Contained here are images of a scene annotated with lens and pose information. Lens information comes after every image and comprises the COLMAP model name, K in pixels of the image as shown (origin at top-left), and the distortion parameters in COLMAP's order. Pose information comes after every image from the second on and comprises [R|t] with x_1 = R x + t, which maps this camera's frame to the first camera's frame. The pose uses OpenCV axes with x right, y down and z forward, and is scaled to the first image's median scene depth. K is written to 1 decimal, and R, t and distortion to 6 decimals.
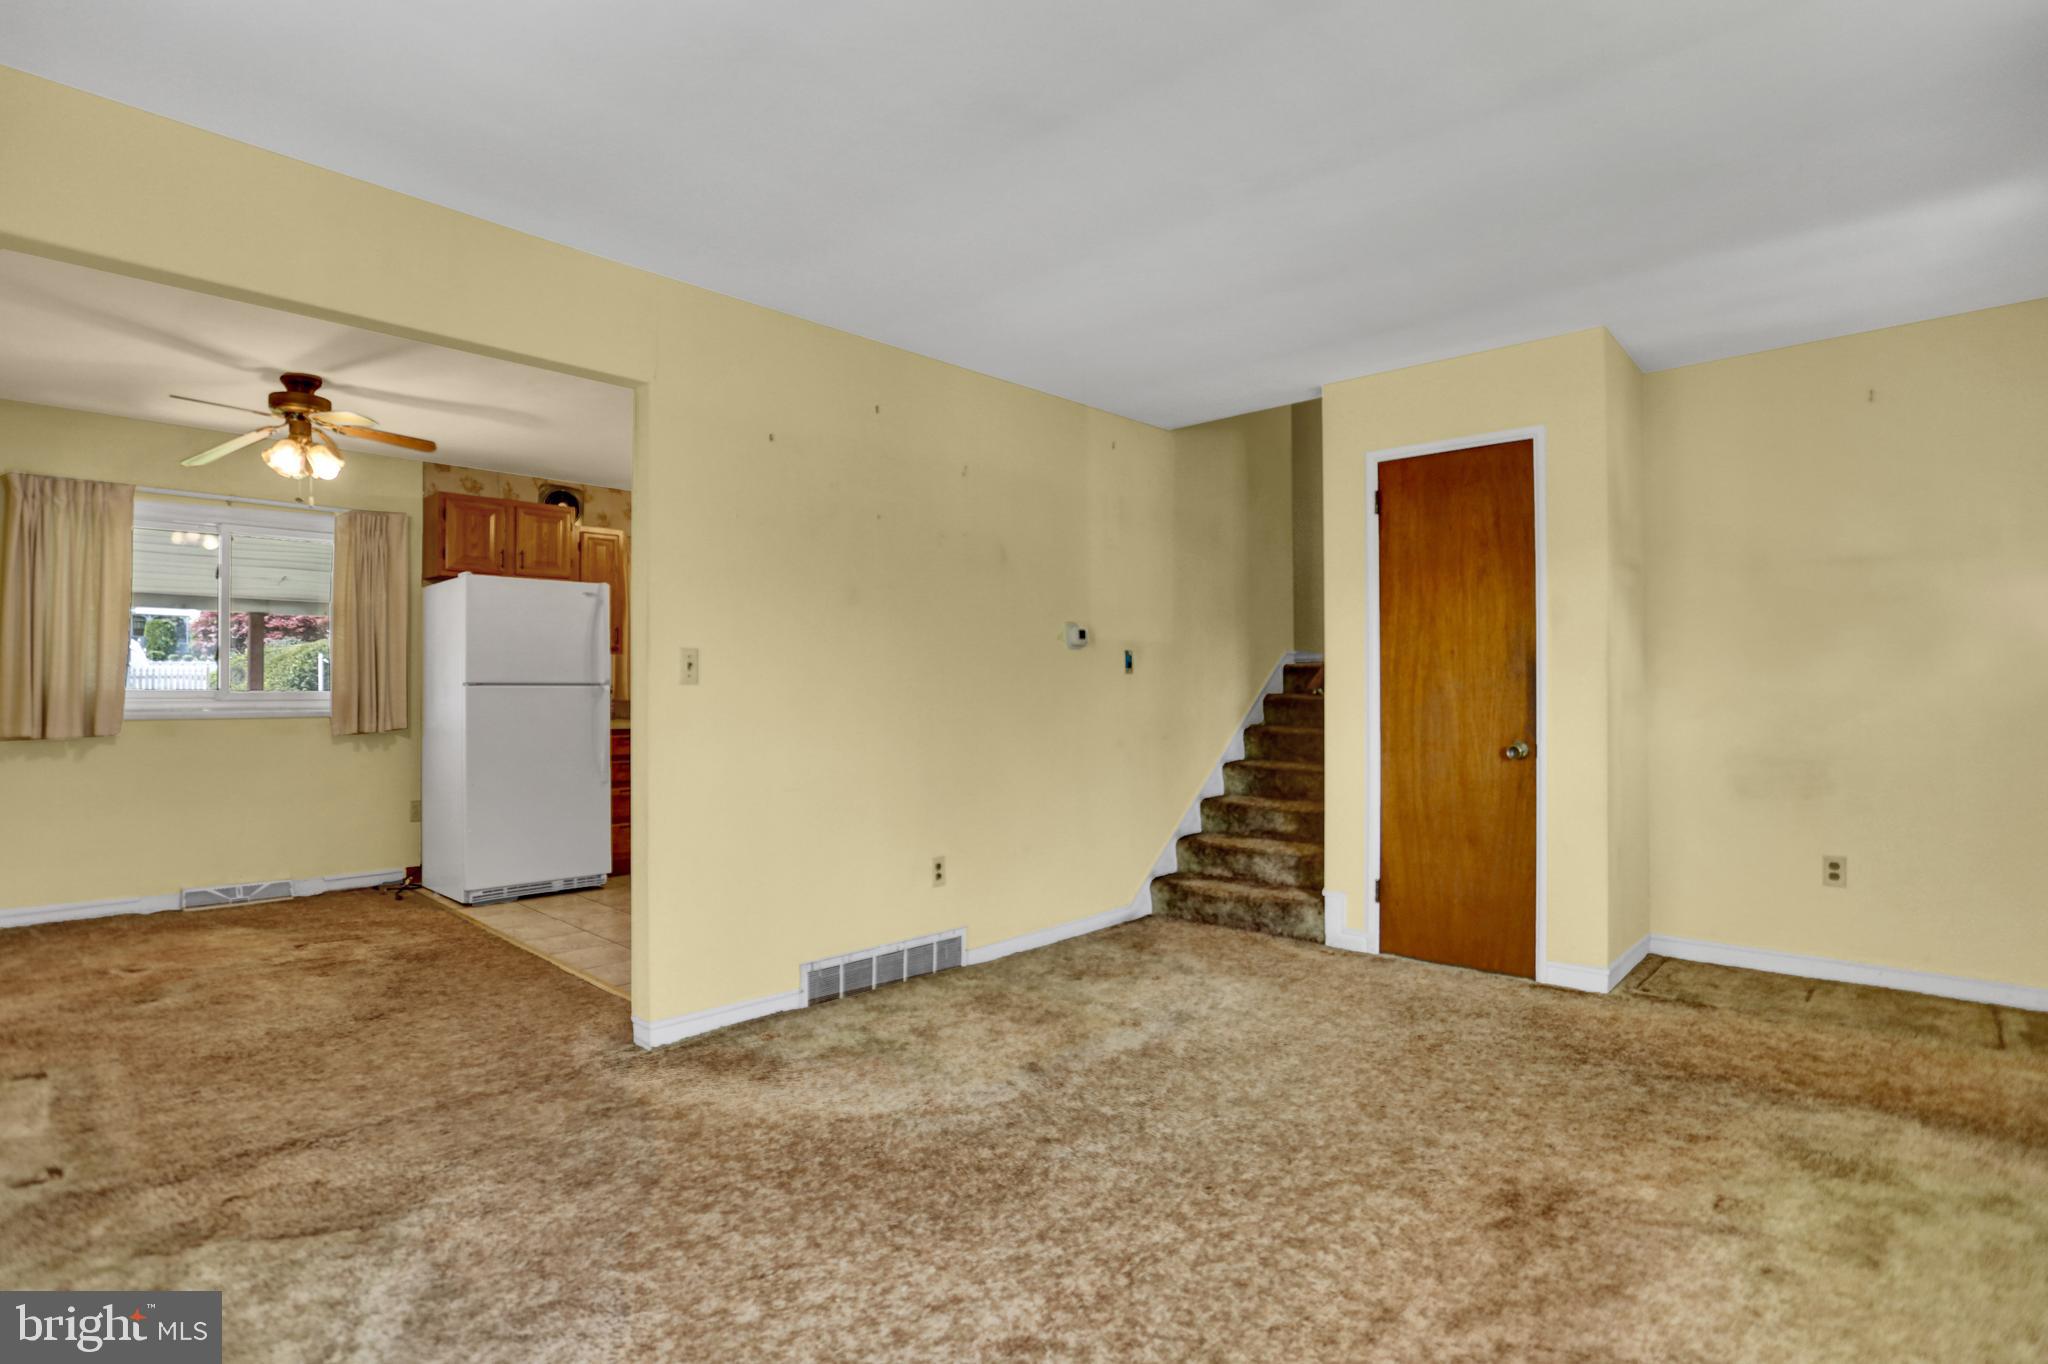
lens RADIAL K [[1020.5, 0, 1016.6], [0, 1020.5, 684.2], [0, 0, 1]] dist [-0.064886, 0.025381]
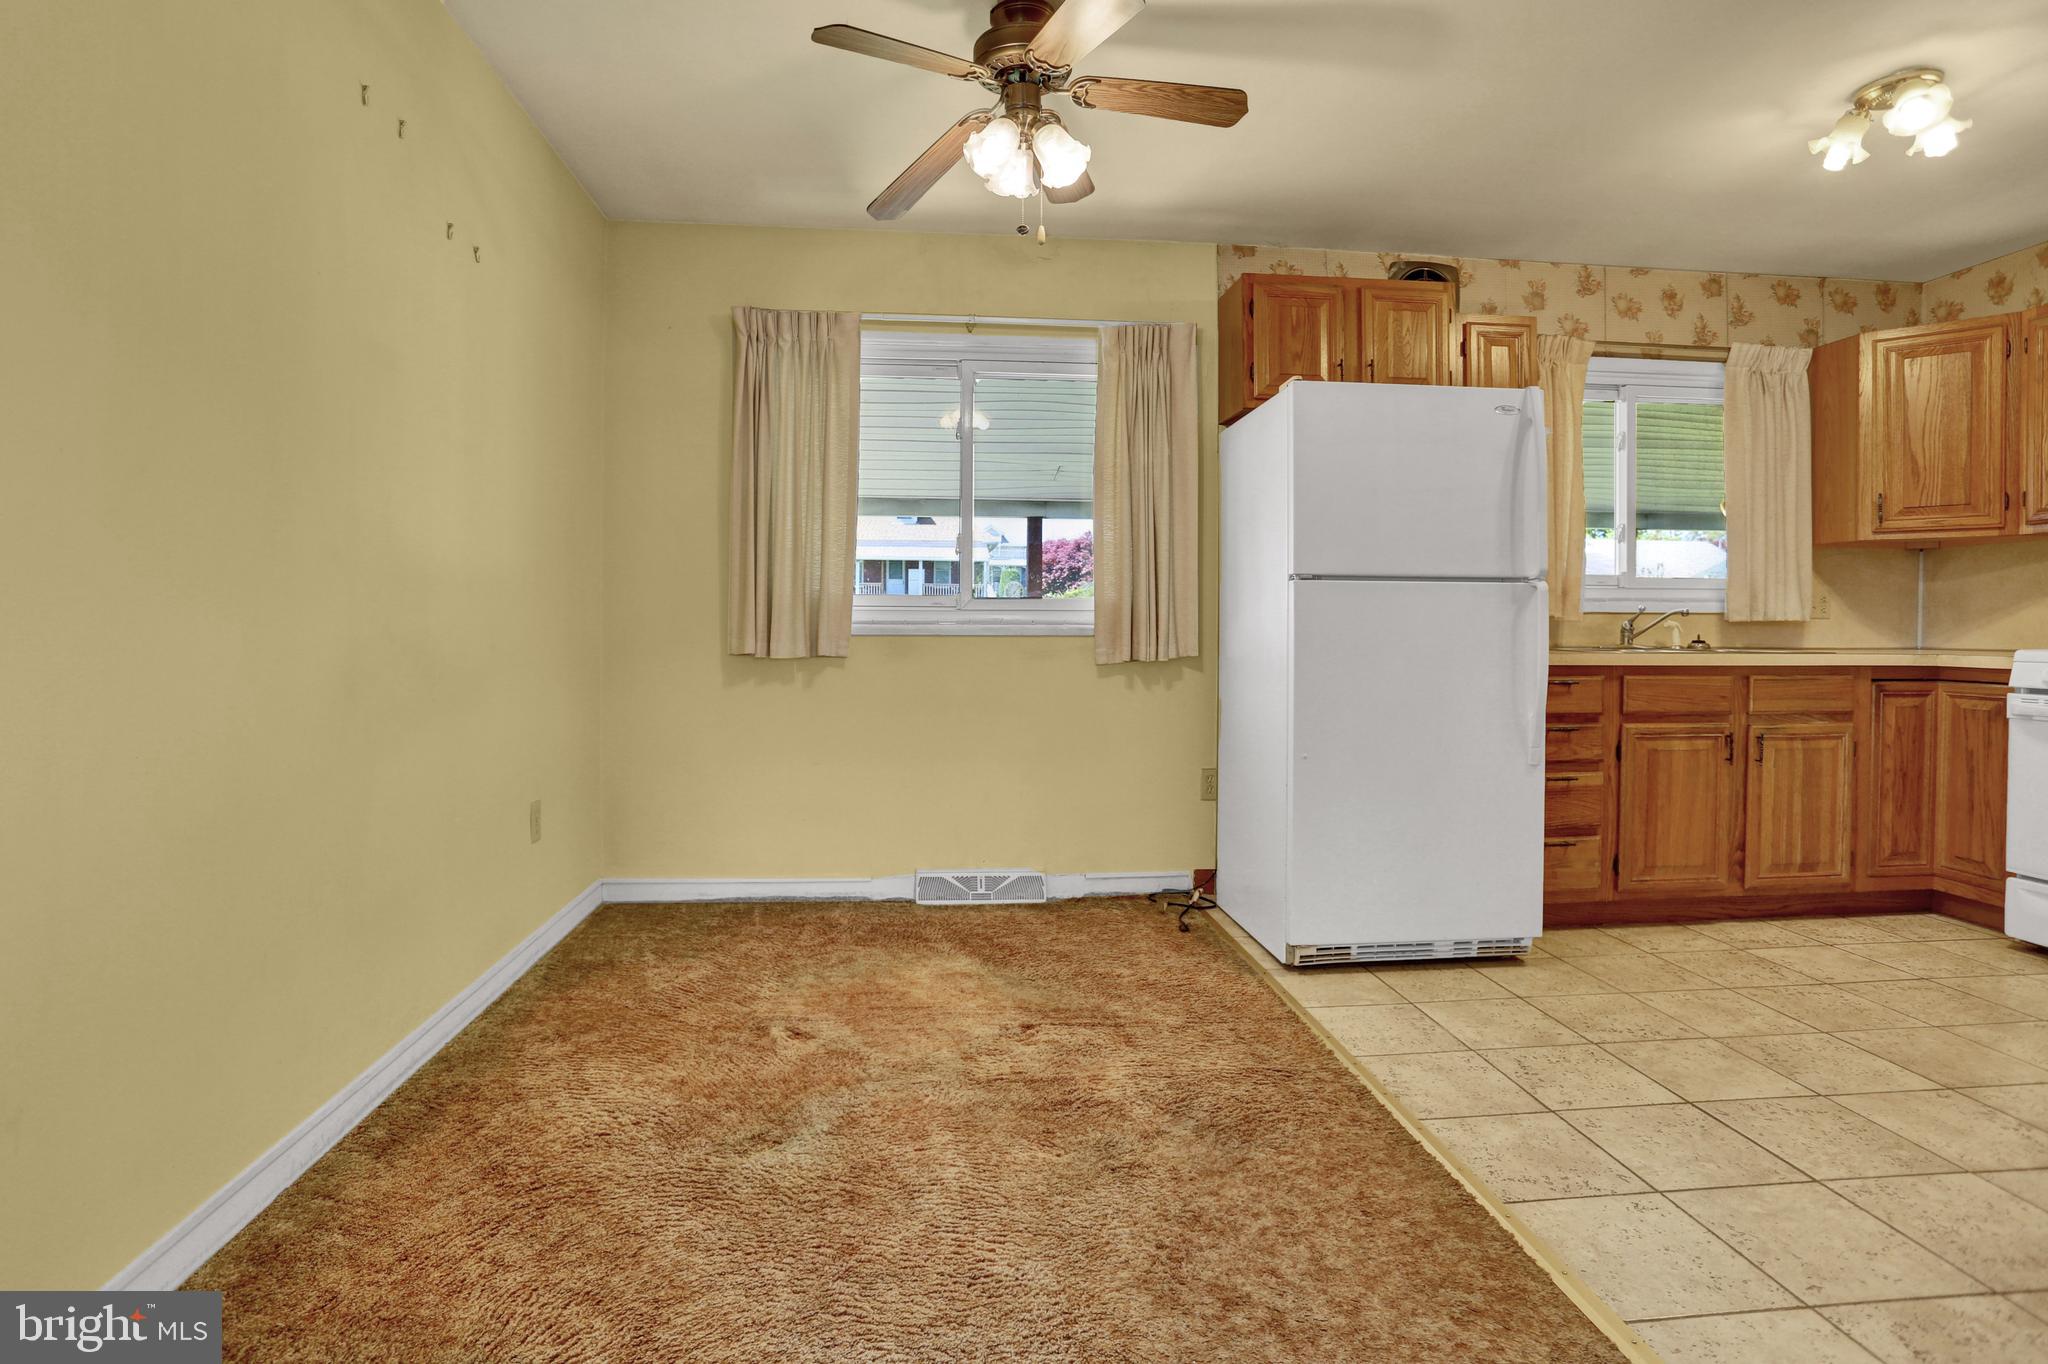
lens RADIAL K [[1030.9, 0, 993.8], [0, 1030.9, 642.3], [0, 0, 1]] dist [-0.066939, 0.024844]
pose [[0.740054, 0.010192, -0.672470, -0.374570], [0.000018, 0.999885, 0.015173, 0.035921], [0.672548, -0.011241, 0.739969, 0.602795]]
